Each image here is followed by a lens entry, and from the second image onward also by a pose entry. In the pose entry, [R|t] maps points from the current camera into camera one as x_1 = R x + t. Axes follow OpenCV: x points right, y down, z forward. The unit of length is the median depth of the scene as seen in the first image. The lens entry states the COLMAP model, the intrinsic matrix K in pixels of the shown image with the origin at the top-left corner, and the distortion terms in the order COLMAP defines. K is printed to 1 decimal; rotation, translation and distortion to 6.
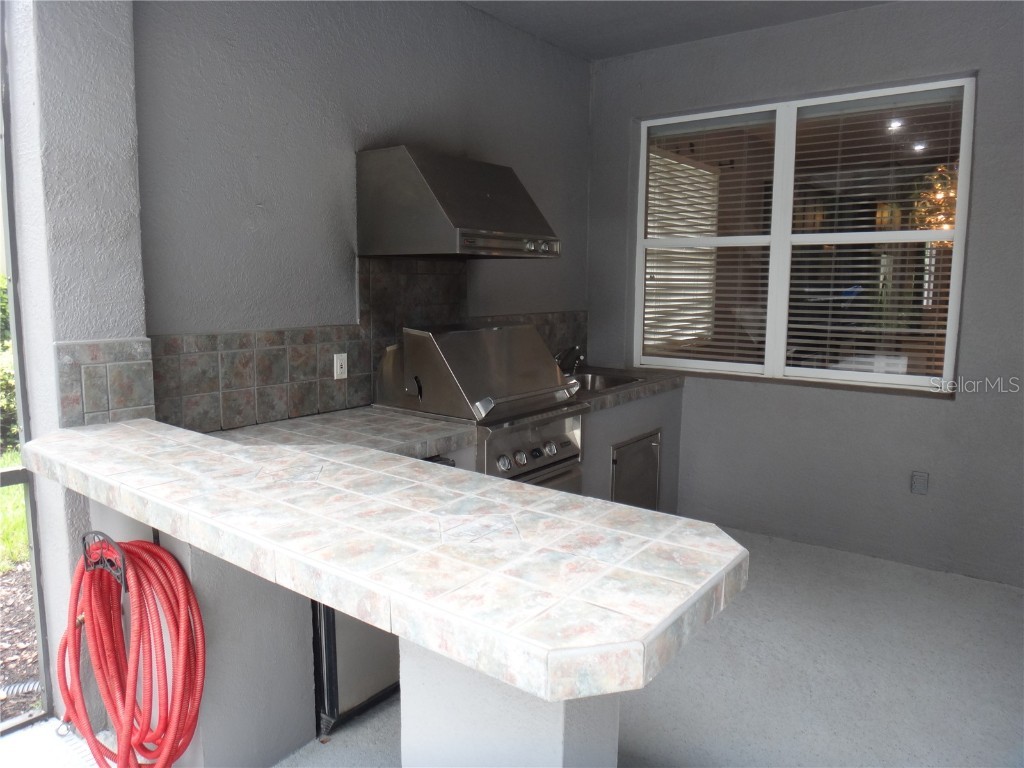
lens RADIAL K [[714.5, 0, 510.6], [0, 714.5, 385.5], [0, 0, 1]] dist [-0.041069, 0.003047]
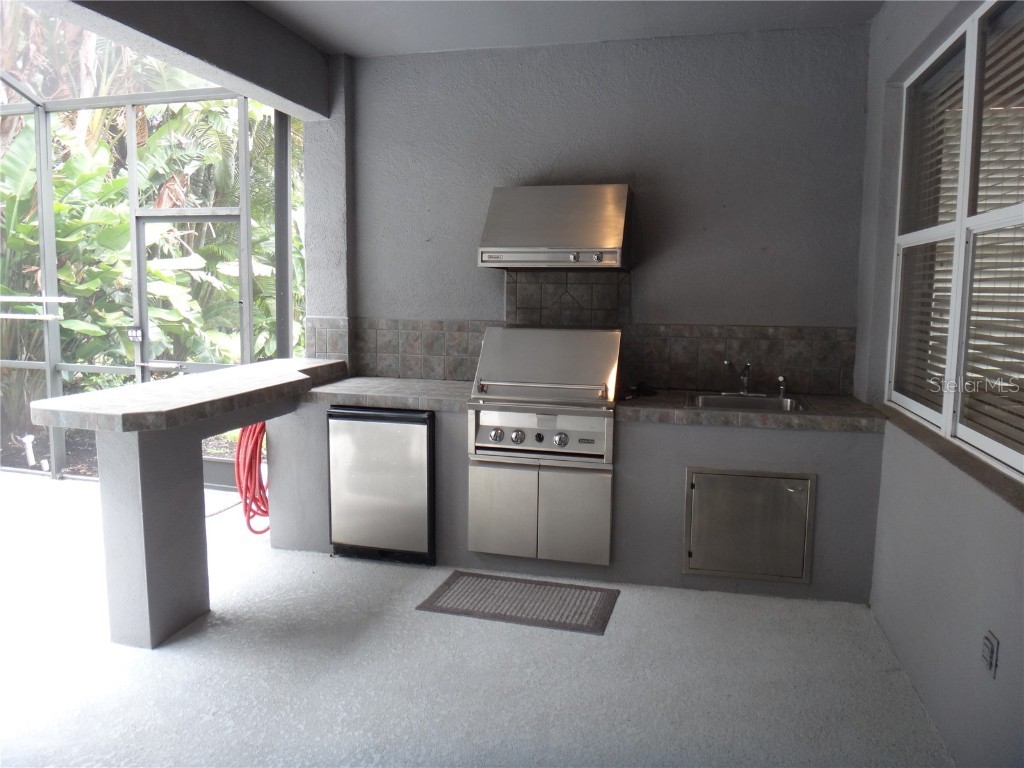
lens RADIAL K [[714.5, 0, 509.7], [0, 714.5, 378.9], [0, 0, 1]] dist [-0.041069, 0.003047]
pose [[0.375112, 0.106709, -0.920817, 1.145782], [-0.142277, 0.988210, 0.056559, -0.060985], [0.915996, 0.109795, 0.385872, 0.548403]]
